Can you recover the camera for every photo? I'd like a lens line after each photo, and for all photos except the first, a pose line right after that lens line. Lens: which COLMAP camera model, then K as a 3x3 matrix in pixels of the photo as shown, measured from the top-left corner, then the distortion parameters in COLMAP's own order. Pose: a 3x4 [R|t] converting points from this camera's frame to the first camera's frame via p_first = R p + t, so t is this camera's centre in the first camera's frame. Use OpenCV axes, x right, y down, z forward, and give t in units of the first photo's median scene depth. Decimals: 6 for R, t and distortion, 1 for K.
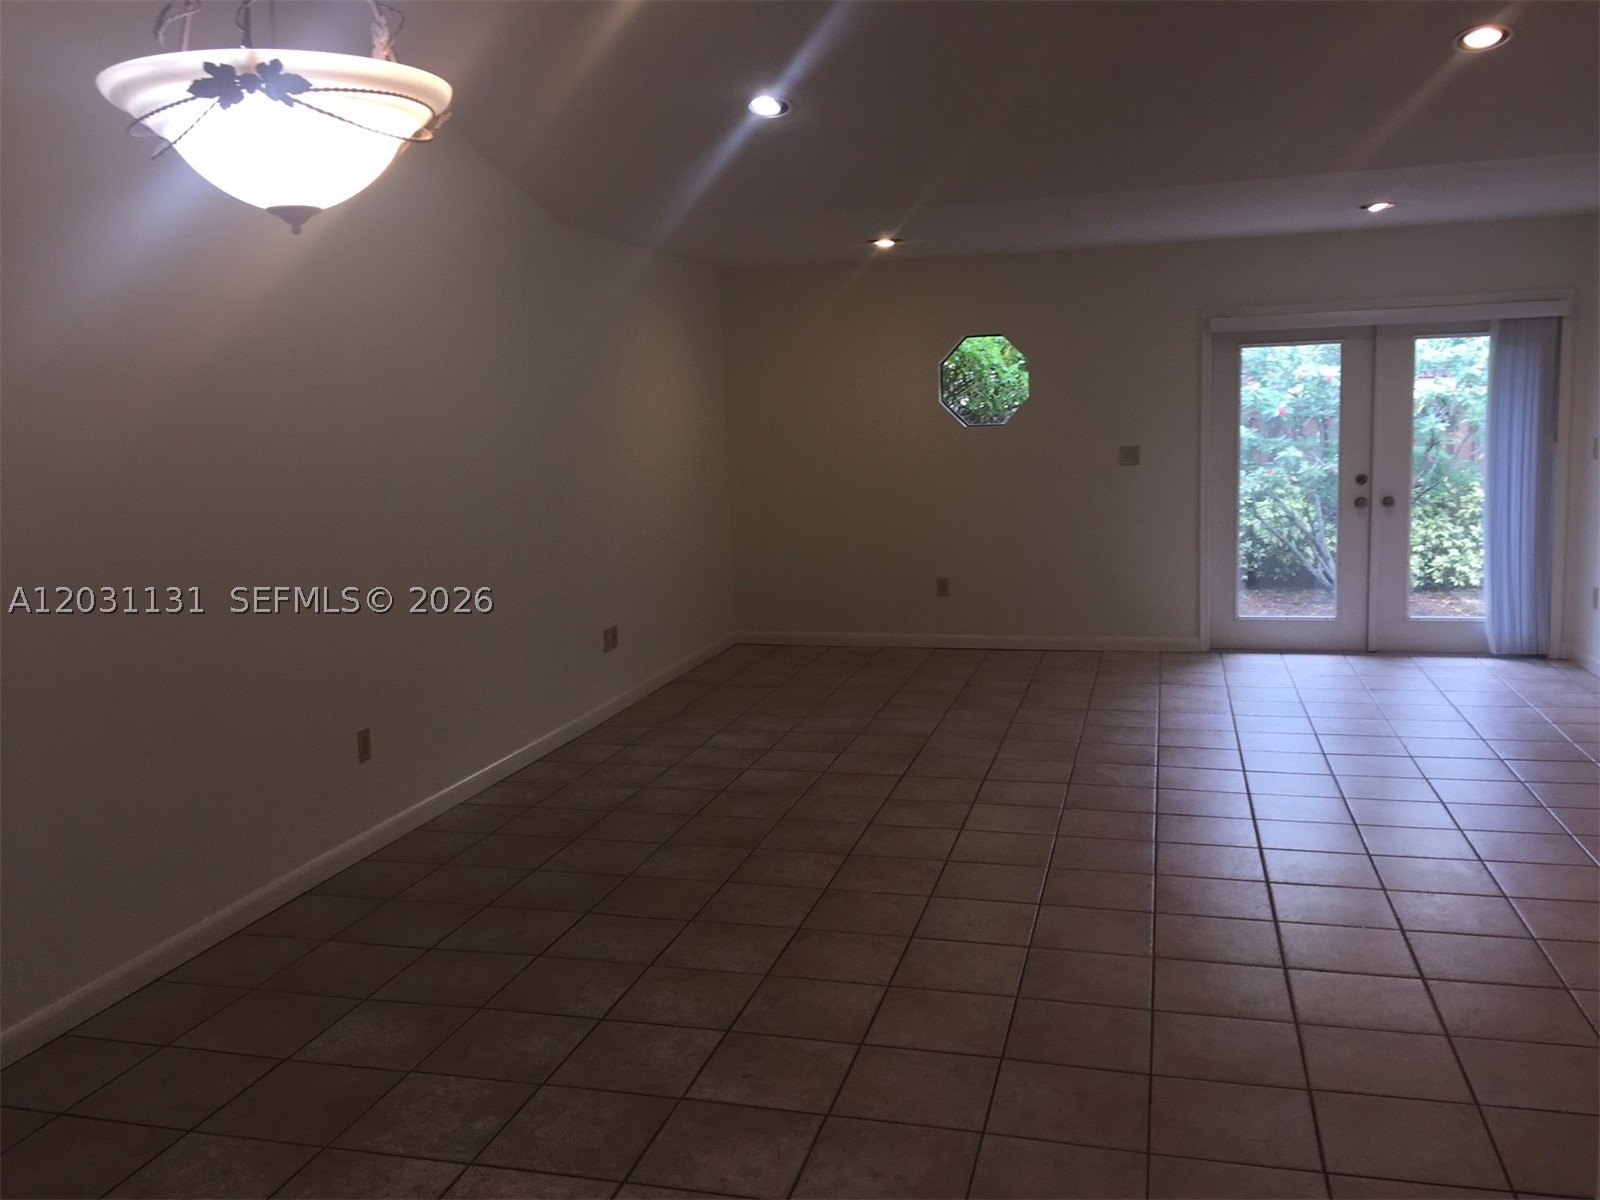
lens RADIAL K [[1354.4, 0, 799.9], [0, 1354.4, 599.8], [0, 0, 1]] dist [-0.001003, -0.000260]
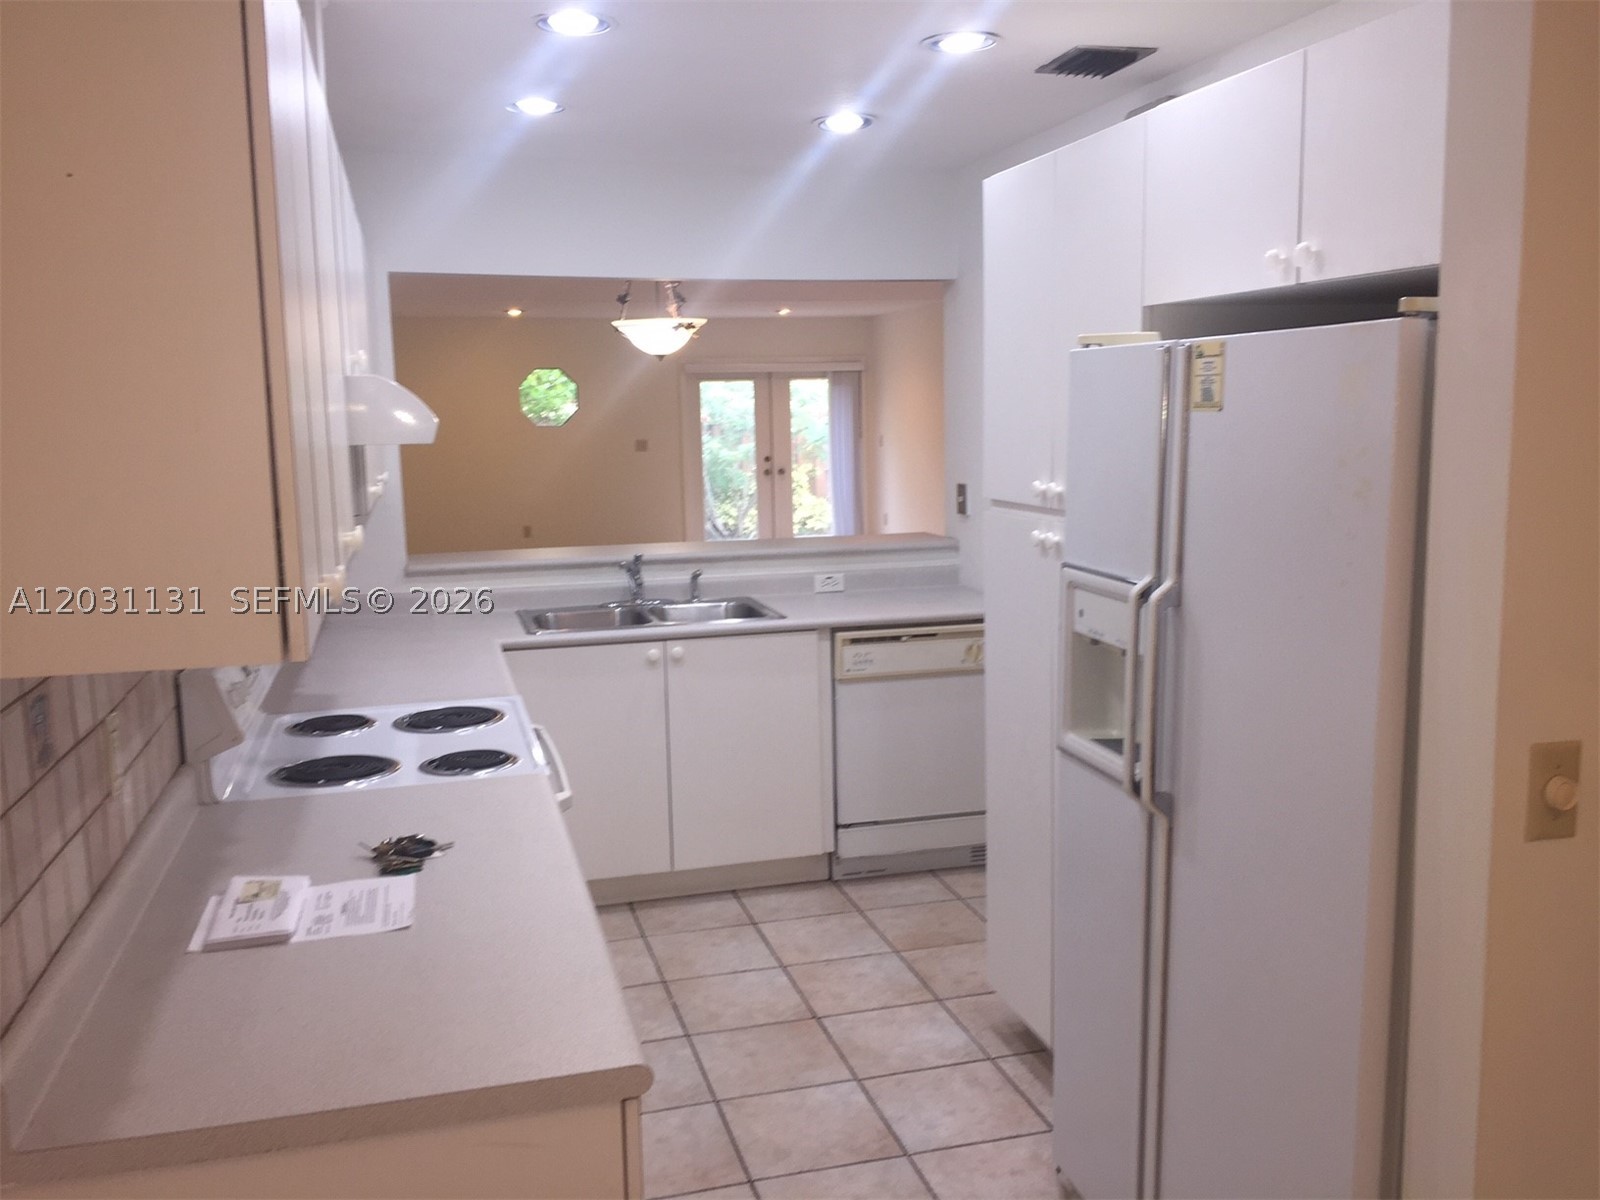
lens RADIAL K [[1354.4, 0, 800.1], [0, 1354.4, 600.7], [0, 0, 1]] dist [-0.001003, -0.000260]
pose [[0.860518, -0.055862, 0.506348, -0.453923], [0.060092, 0.998161, 0.007996, 0.084078], [-0.505864, 0.023547, 0.862292, -0.538170]]
